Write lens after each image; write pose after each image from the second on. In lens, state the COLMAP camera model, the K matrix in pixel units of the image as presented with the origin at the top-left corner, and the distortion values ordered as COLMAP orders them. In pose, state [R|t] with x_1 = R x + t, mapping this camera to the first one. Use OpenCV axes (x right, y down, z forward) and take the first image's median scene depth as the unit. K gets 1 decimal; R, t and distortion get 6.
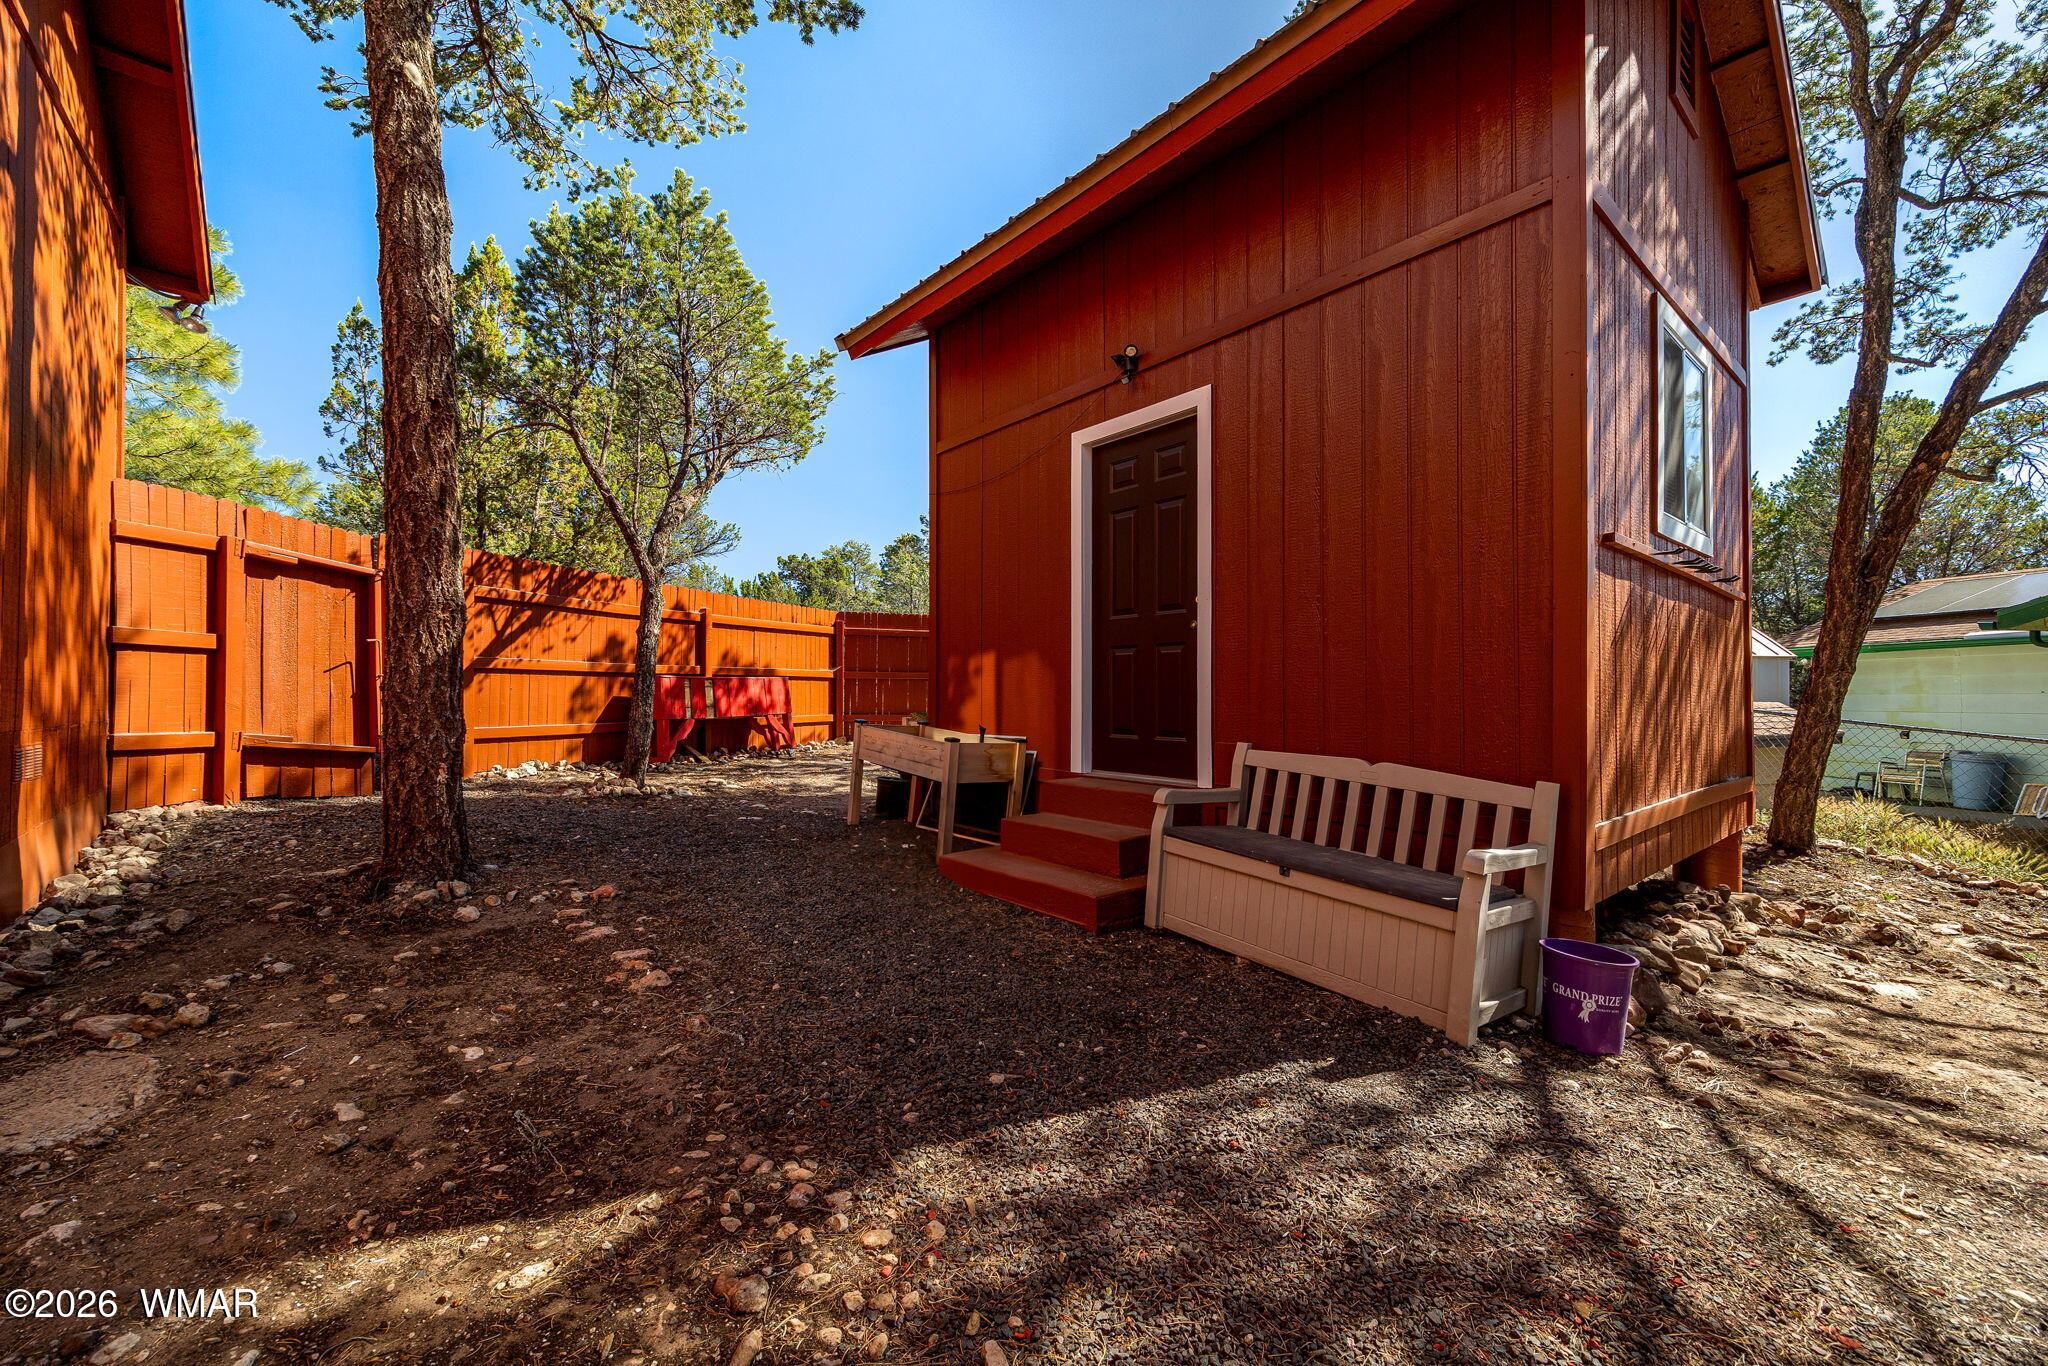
lens RADIAL K [[808.0, 0, 1024.0], [0, 808.0, 683.7], [0, 0, 1]] dist [-0.002734, 0.000056]
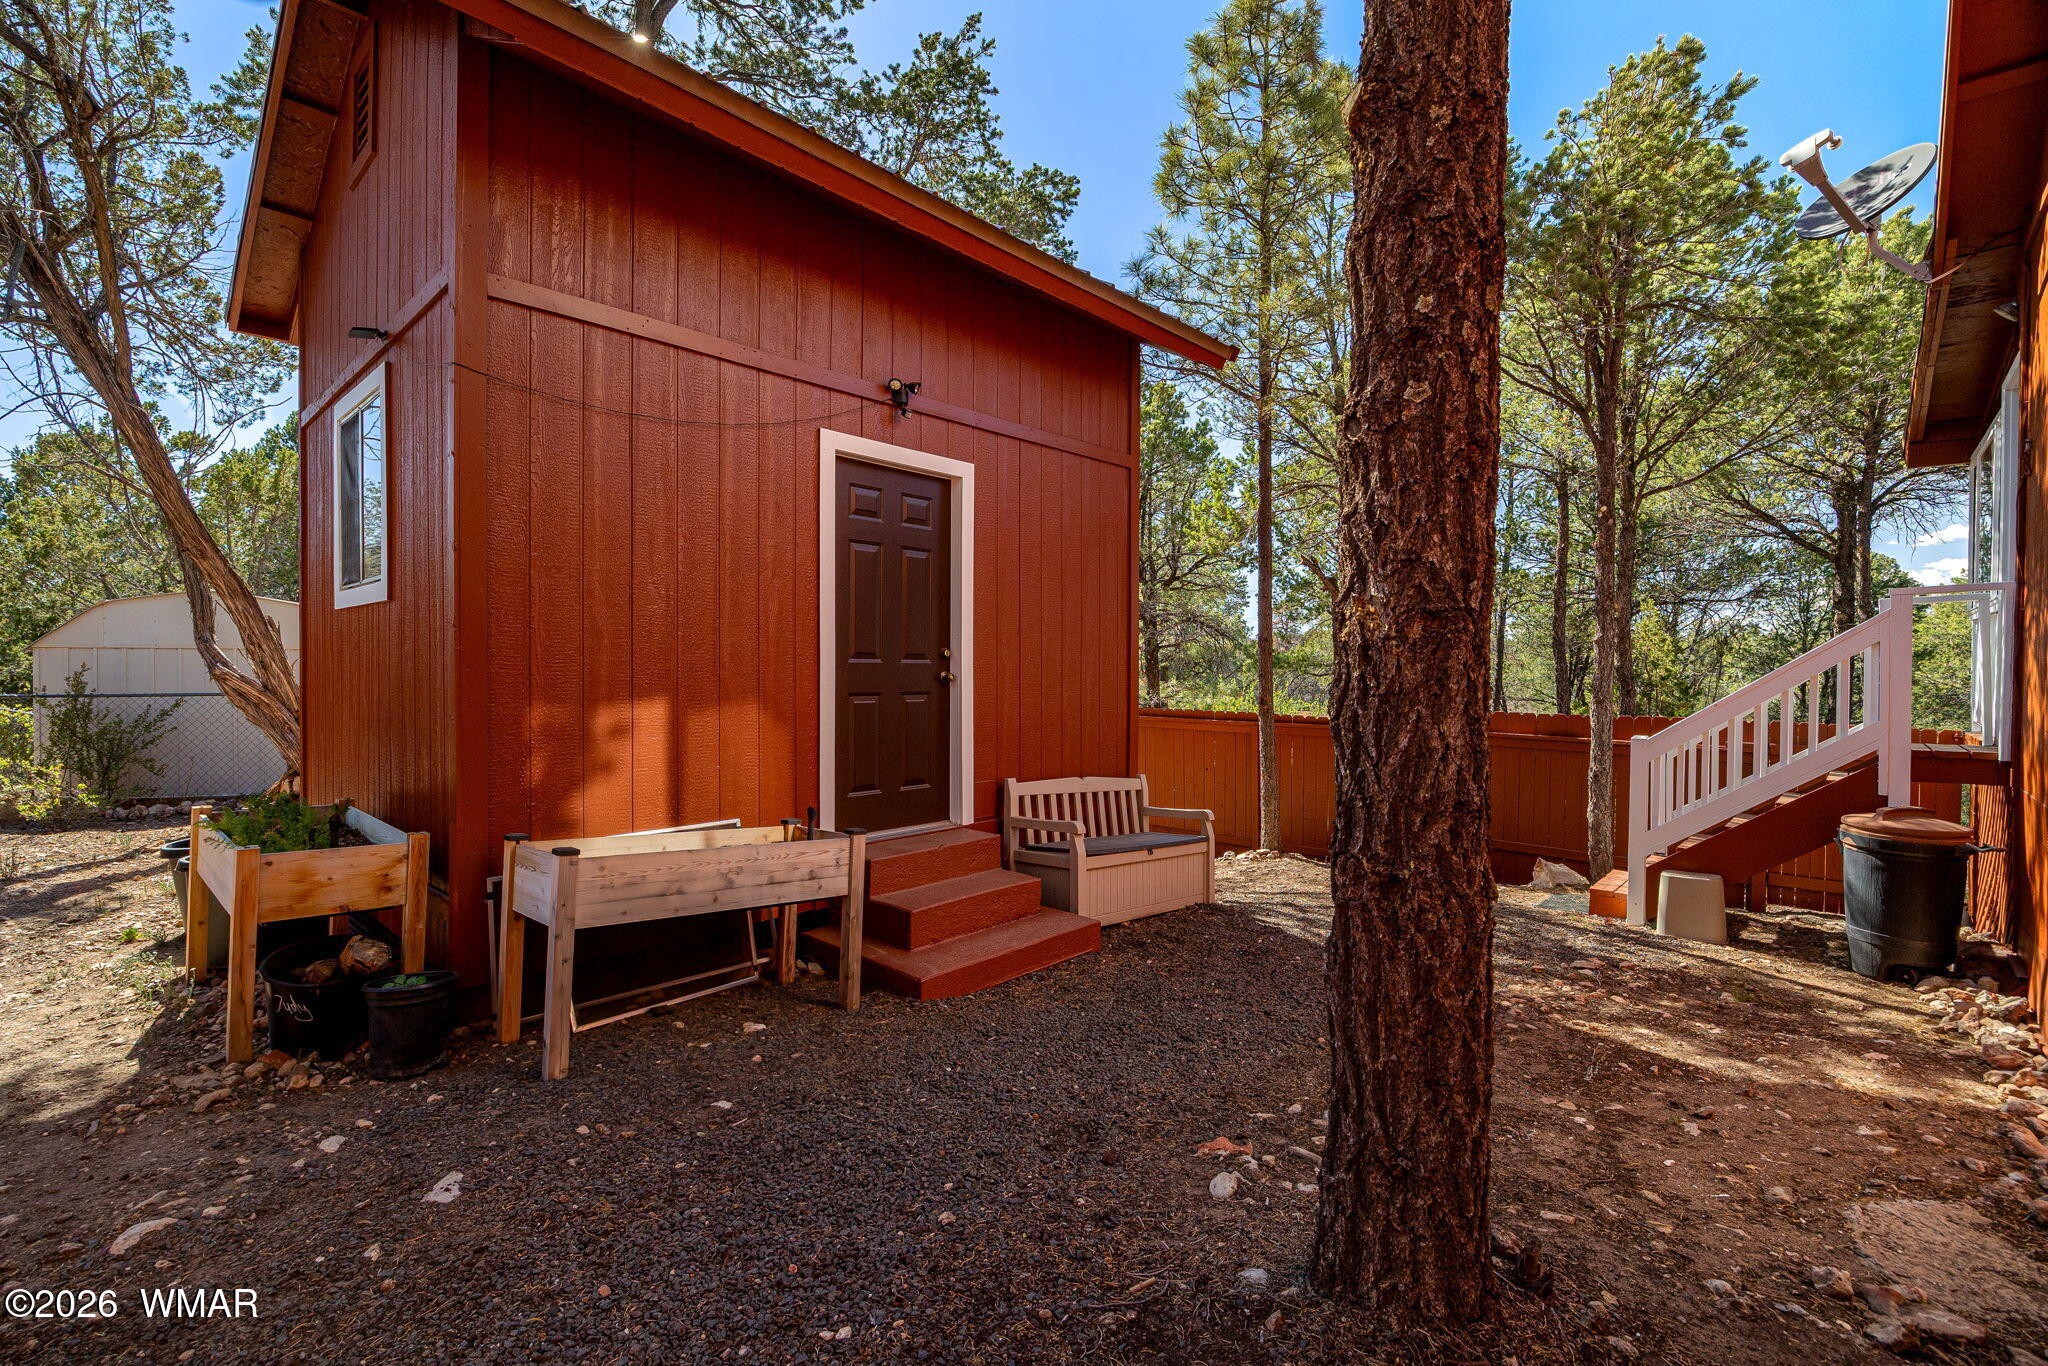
lens RADIAL K [[902.7, 0, 1023.7], [0, 902.7, 680.1], [0, 0, 1]] dist [-0.001207, 0.000049]
pose [[-0.122898, -0.022181, 0.992171, -1.122528], [-0.019041, 0.999619, 0.019989, -0.107353], [-0.992237, -0.016436, -0.123274, 1.187104]]
